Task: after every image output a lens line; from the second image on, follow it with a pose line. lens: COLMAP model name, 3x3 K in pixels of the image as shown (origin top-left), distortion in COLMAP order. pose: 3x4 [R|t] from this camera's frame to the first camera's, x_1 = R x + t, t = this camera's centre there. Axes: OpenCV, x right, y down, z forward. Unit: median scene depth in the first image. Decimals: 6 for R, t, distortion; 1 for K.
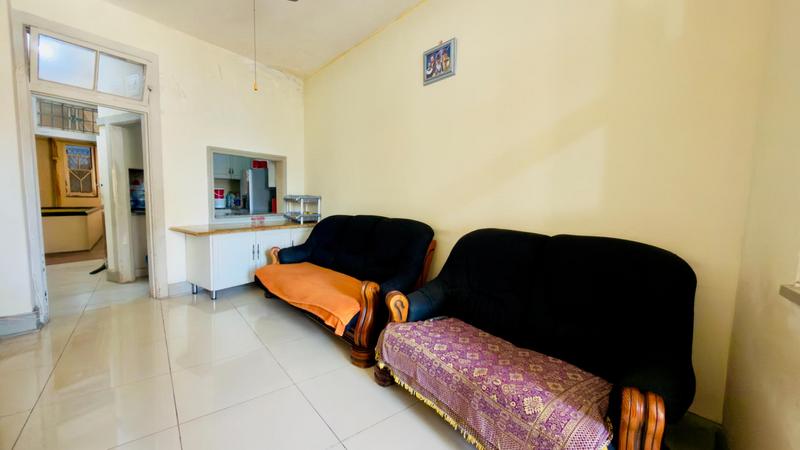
lens RADIAL K [[319.1, 0, 400.0], [0, 319.1, 225.0], [0, 0, 1]] dist [-0.000653, -0.000502]
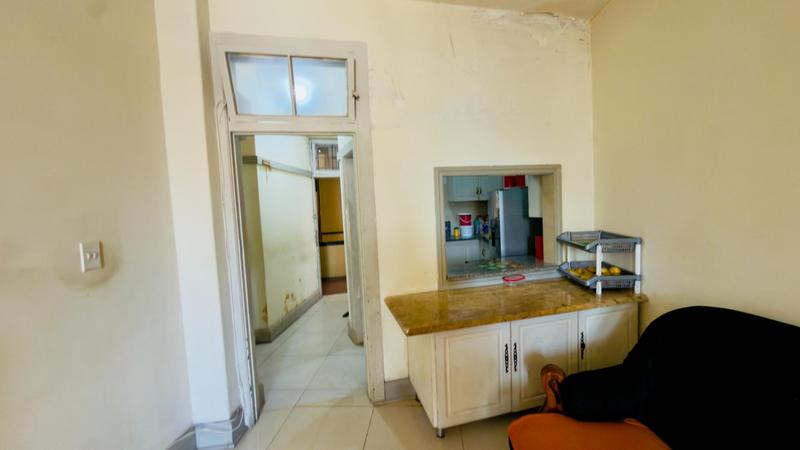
lens RADIAL K [[319.1, 0, 400.0], [0, 319.1, 225.0], [0, 0, 1]] dist [-0.000653, -0.000502]
pose [[0.730997, -0.015119, -0.682213, -0.183808], [0.003339, 0.999822, -0.018580, -0.099109], [0.682373, 0.011304, 0.730917, 0.402048]]
